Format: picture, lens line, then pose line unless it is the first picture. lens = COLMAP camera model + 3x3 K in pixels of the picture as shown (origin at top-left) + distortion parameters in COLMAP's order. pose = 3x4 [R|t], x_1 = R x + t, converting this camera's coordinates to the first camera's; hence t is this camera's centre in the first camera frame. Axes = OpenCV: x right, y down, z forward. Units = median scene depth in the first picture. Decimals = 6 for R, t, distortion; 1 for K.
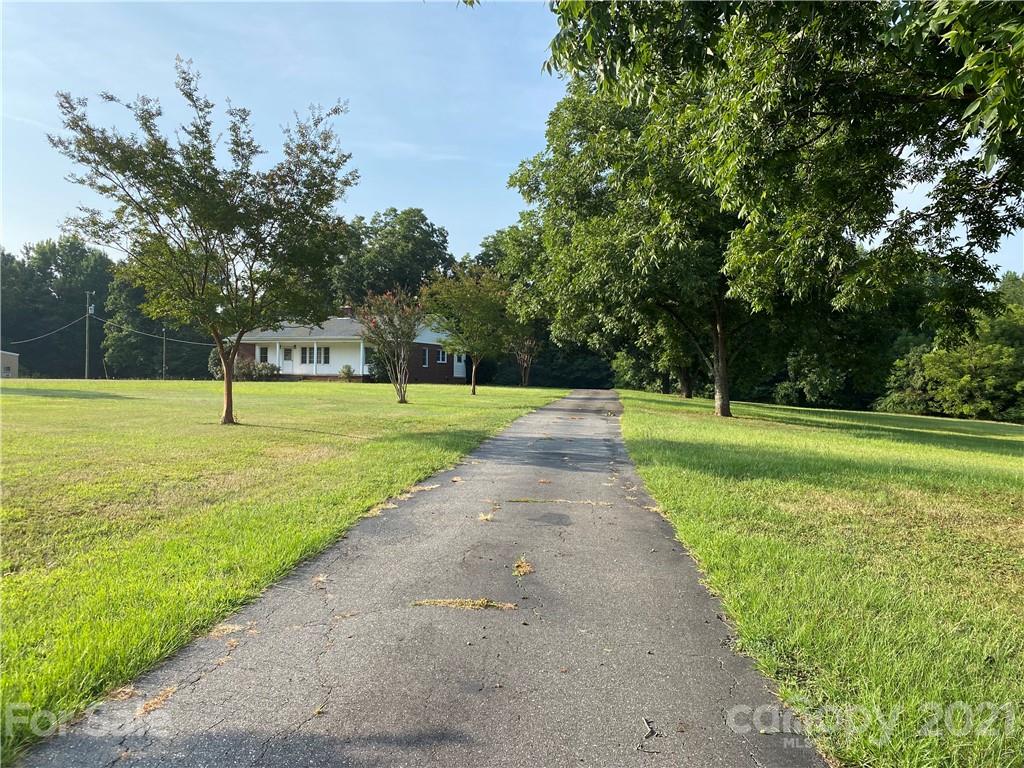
lens RADIAL K [[777.5, 0, 516.0], [0, 777.5, 382.7], [0, 0, 1]] dist [0.000010, -0.000549]
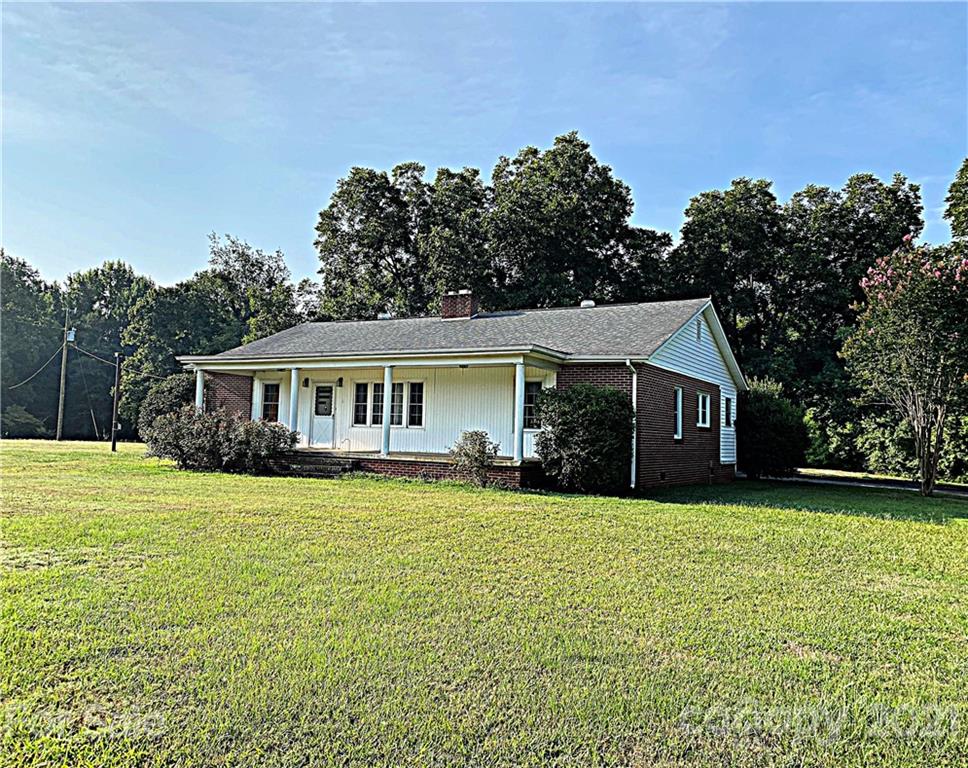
lens RADIAL K [[769.8, 0, 484.0], [0, 769.8, 384.0], [0, 0, 1]] dist [-0.001615, -0.000956]
pose [[0.989604, 0.002557, -0.143799, -0.037256], [-0.012314, 0.997677, -0.067005, -0.004720], [0.143294, 0.068079, 0.987336, 0.150339]]
